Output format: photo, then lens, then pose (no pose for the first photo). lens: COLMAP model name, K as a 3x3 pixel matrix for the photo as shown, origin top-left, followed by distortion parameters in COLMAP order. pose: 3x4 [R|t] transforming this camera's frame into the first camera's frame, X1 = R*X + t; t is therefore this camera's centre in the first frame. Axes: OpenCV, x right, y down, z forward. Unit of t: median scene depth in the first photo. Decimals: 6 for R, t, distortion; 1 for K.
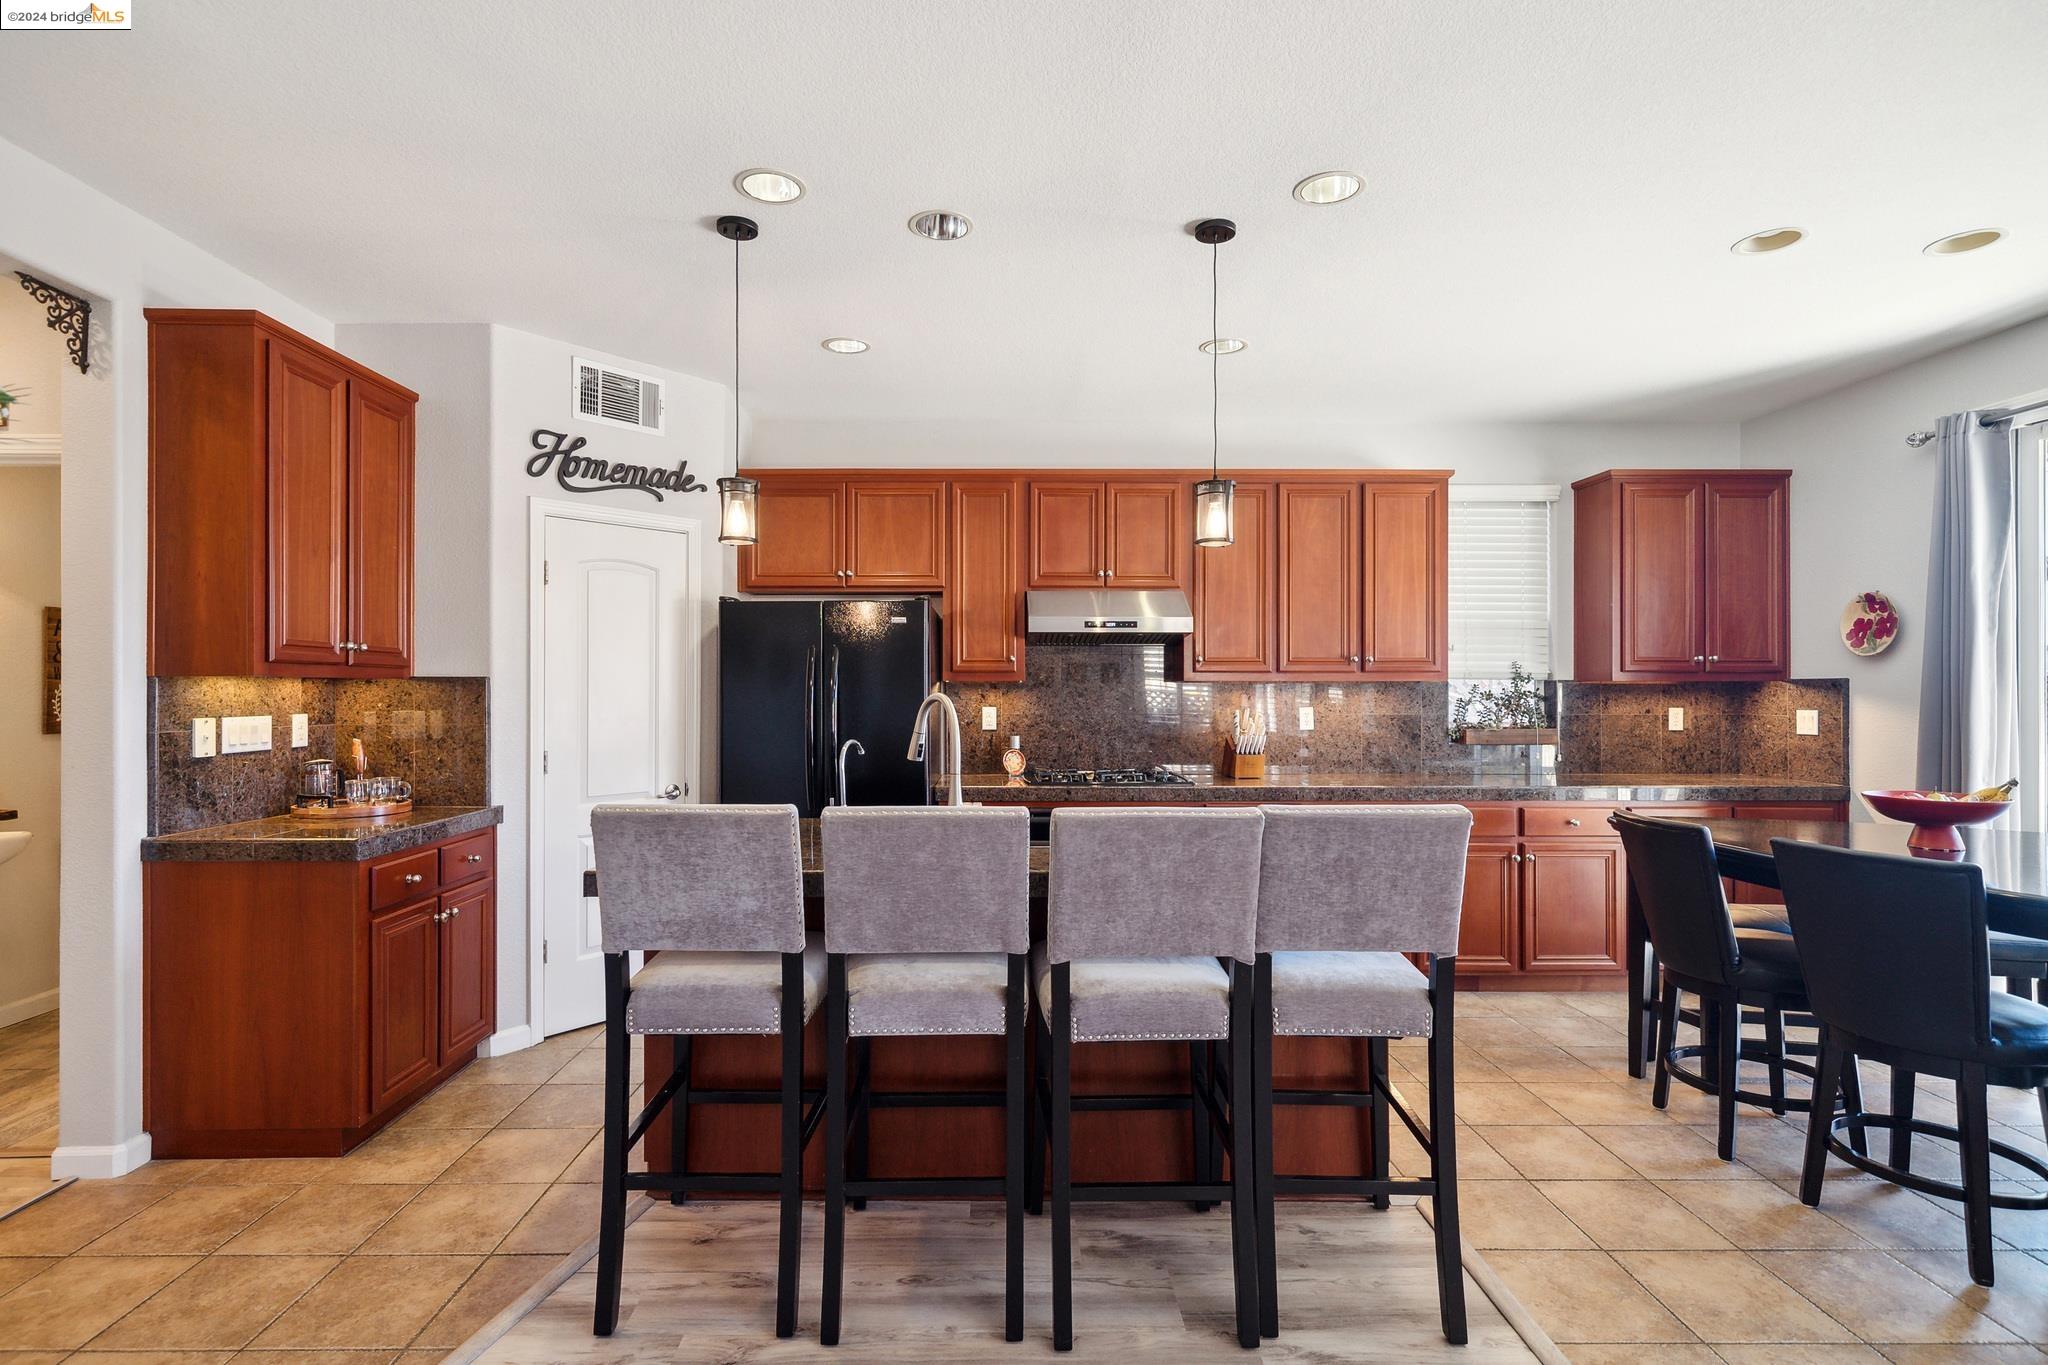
lens RADIAL K [[976.0, 0, 1026.9], [0, 976.0, 687.1], [0, 0, 1]] dist [0.009917, 0.000743]
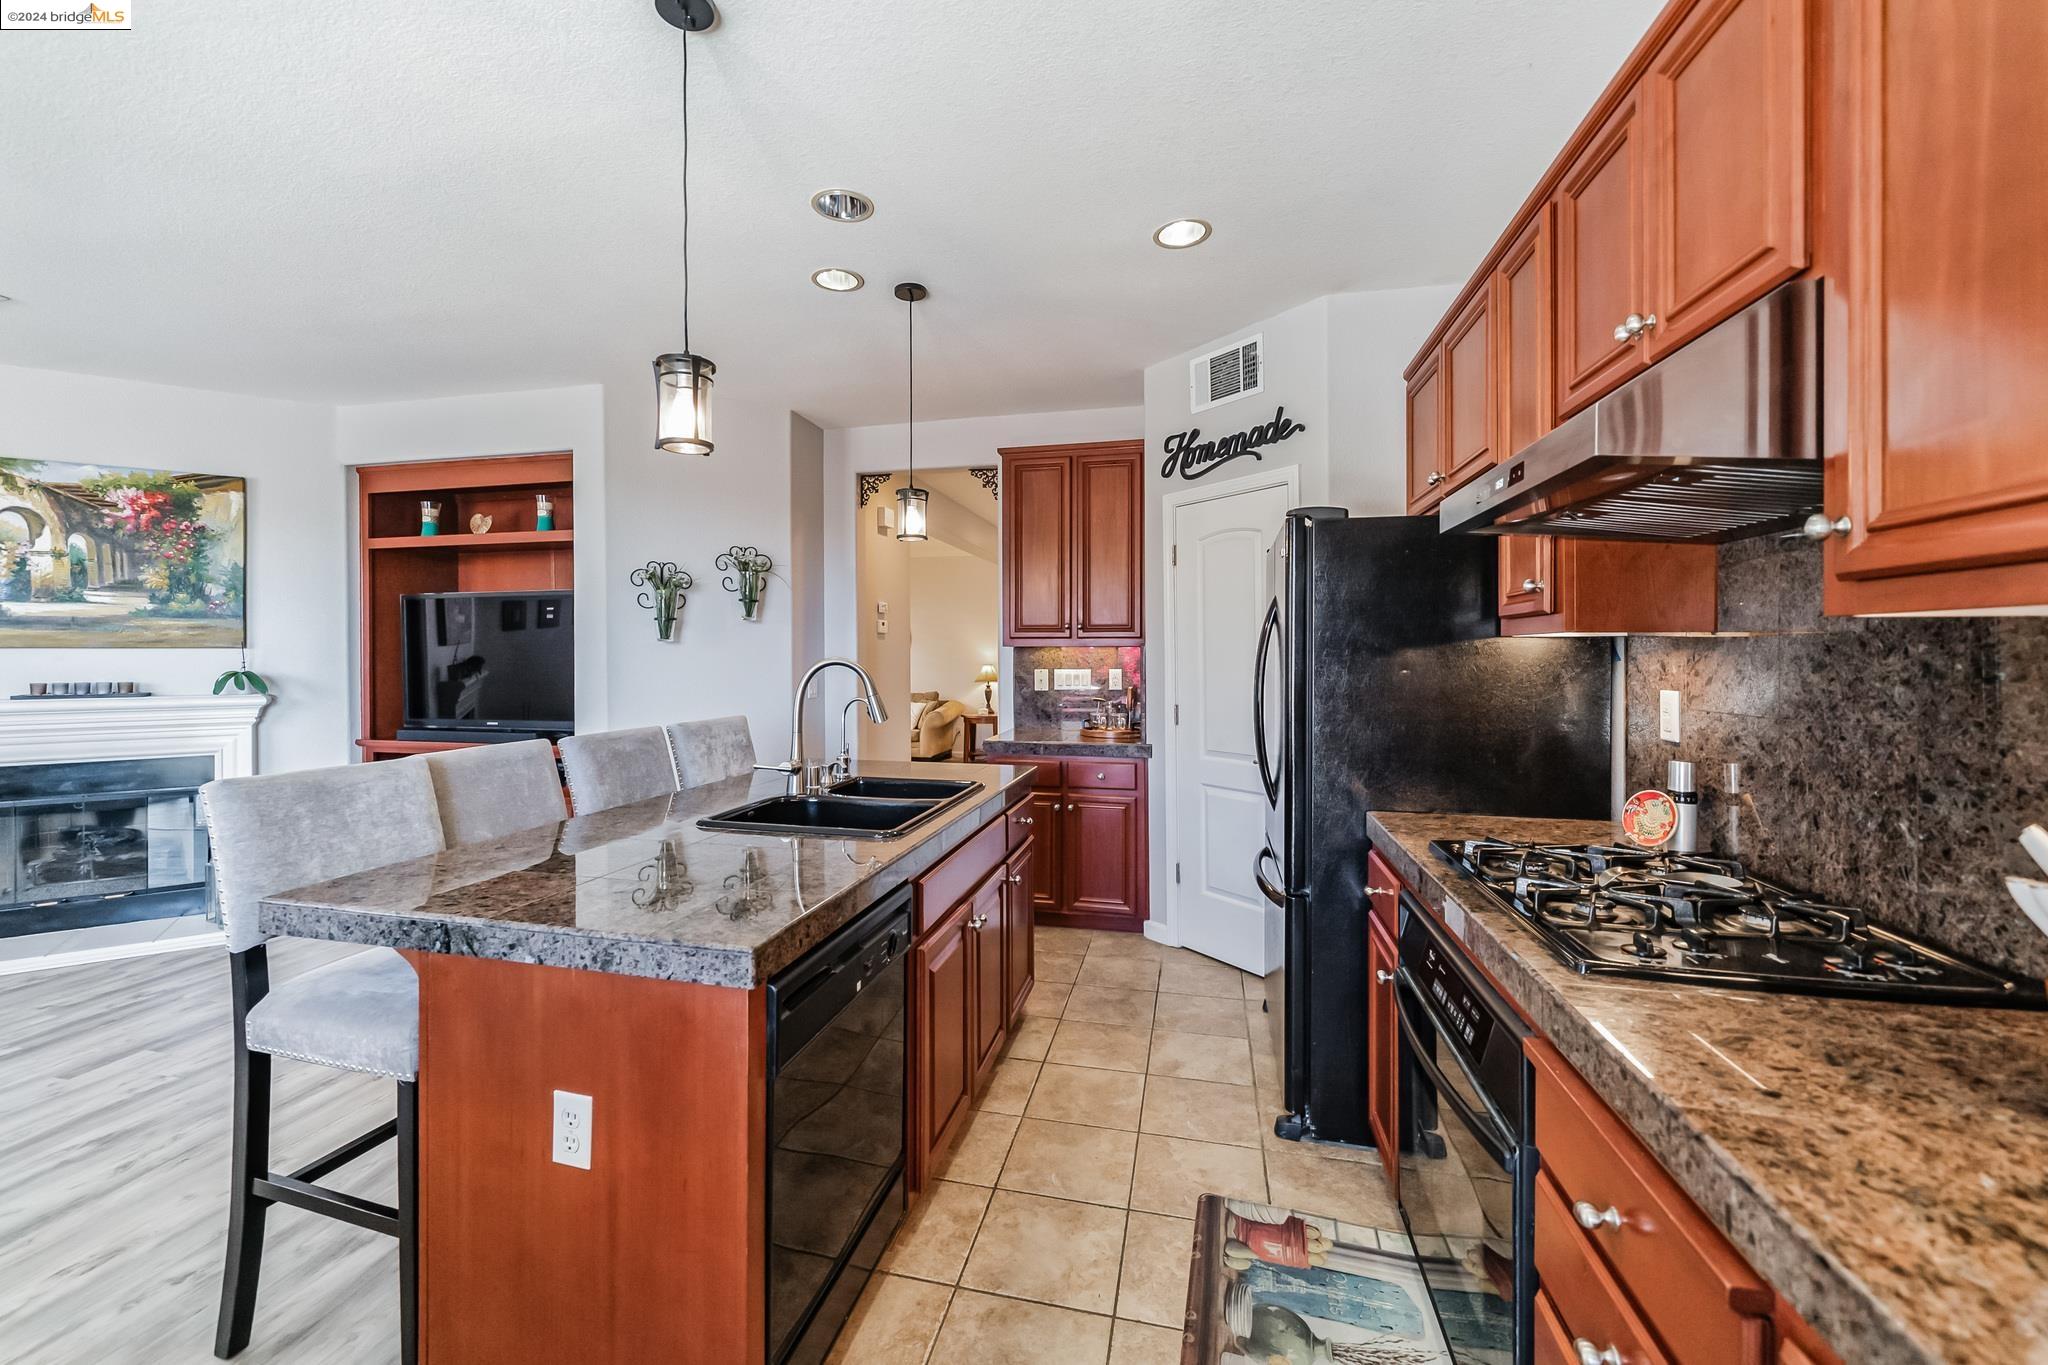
lens RADIAL K [[857.5, 0, 981.5], [0, 857.5, 663.8], [0, 0, 1]] dist [0.039237, 0.000046]
pose [[-0.285451, 0.012128, -0.958316, 0.562317], [0.004035, 0.999926, 0.011453, 0.002076], [0.958385, -0.000598, -0.285479, 1.039754]]
